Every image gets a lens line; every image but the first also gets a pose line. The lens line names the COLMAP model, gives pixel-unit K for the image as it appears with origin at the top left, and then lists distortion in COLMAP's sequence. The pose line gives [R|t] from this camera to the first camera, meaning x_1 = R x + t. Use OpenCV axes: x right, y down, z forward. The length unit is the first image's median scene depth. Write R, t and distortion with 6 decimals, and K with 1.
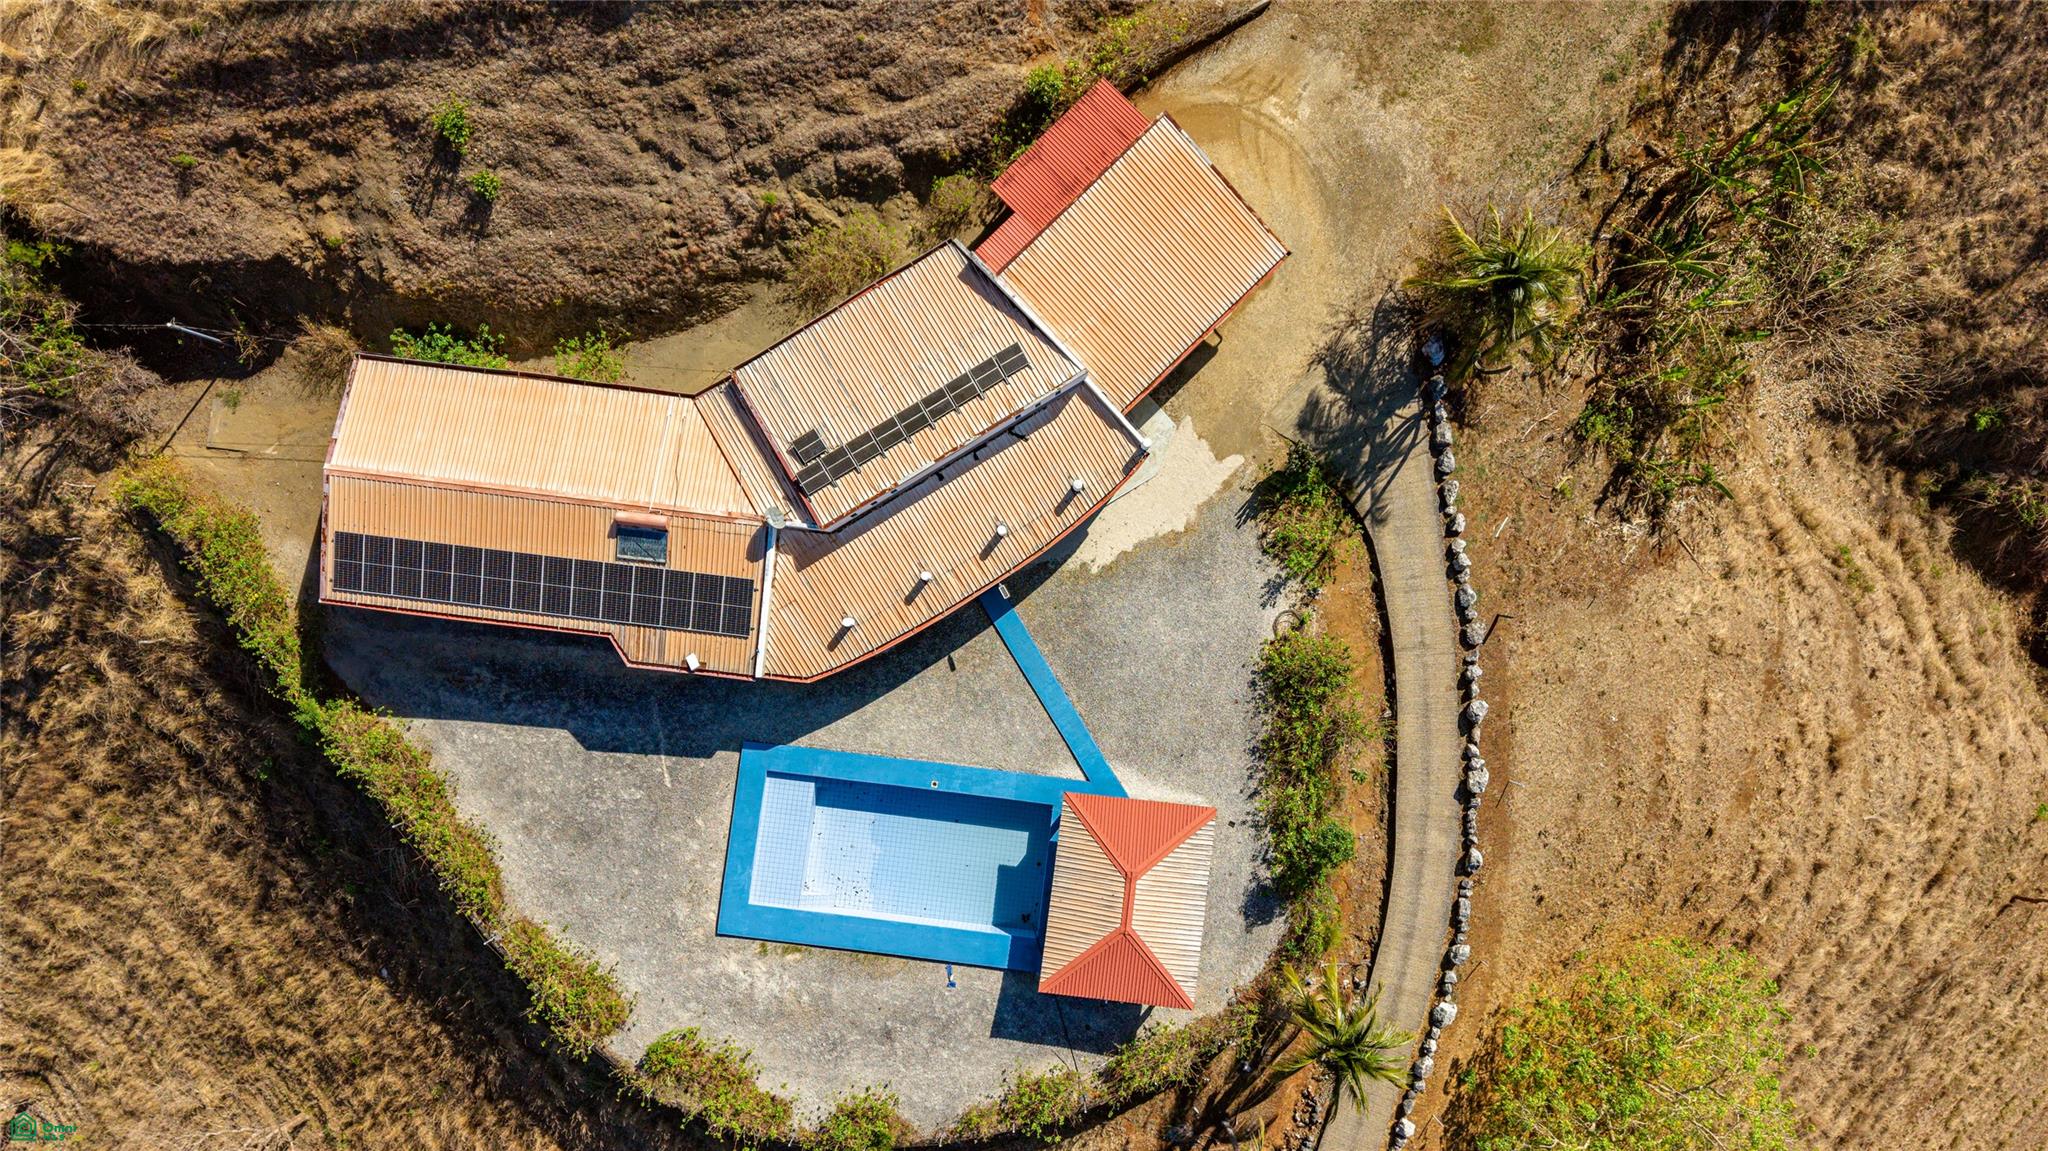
lens RADIAL K [[1378.2, 0, 1025.5], [0, 1378.2, 571.2], [0, 0, 1]] dist [0.017753, -0.010526]
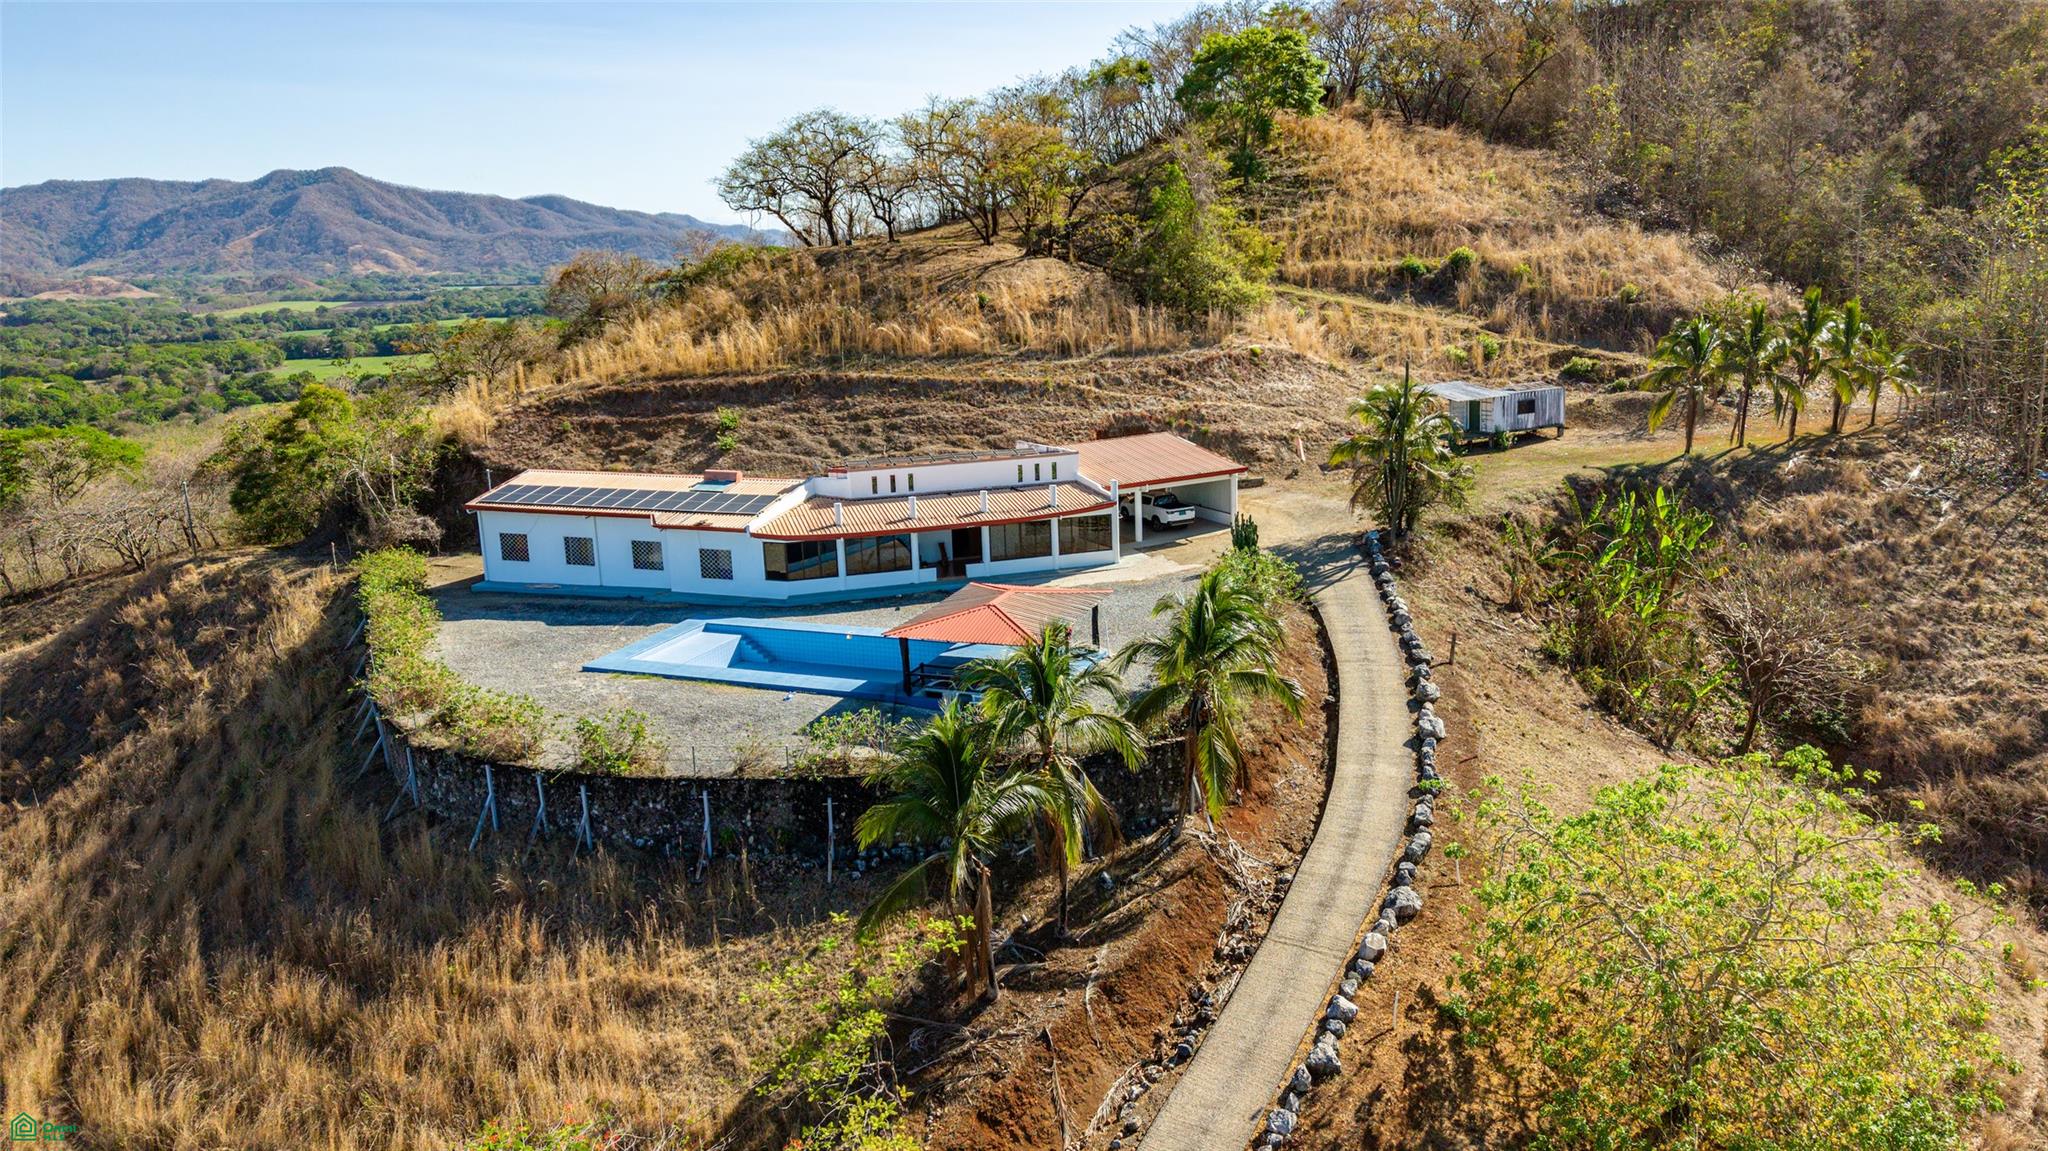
lens RADIAL K [[1426.6, 0, 1036.0], [0, 1426.6, 575.4], [0, 0, 1]] dist [0.026826, -0.008566]
pose [[0.967442, 0.031963, -0.251067, 0.322040], [-0.250668, 0.258007, -0.933058, 1.072134], [0.034953, 0.965614, 0.257619, 0.691495]]
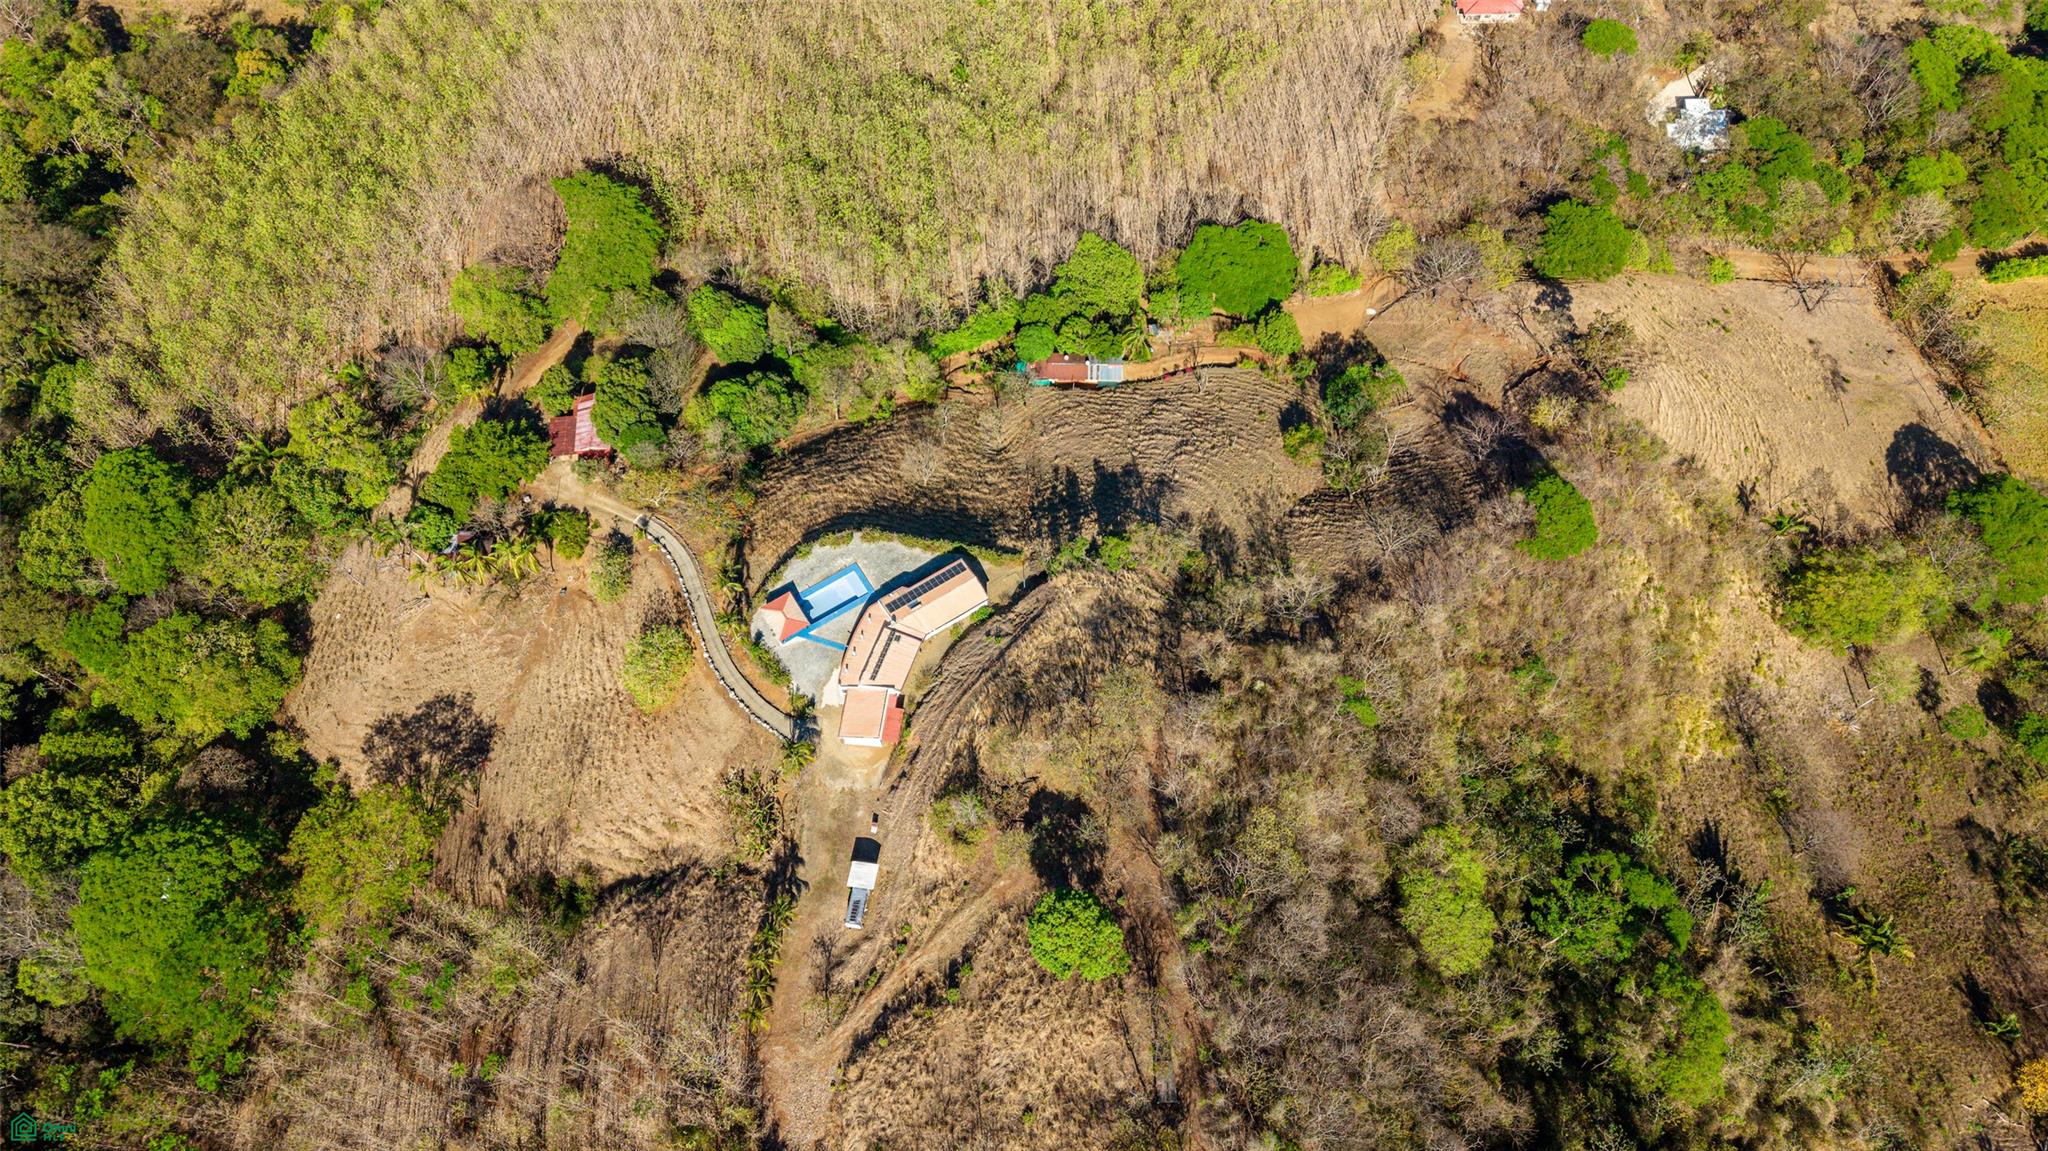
lens RADIAL K [[1378.2, 0, 1027.7], [0, 1378.2, 579.8], [0, 0, 1]] dist [0.017753, -0.010526]
pose [[-0.769449, 0.572897, -0.282380, 0.652730], [-0.637904, -0.667107, 0.384769, -1.881311], [0.032056, 0.476191, 0.878757, -2.931180]]
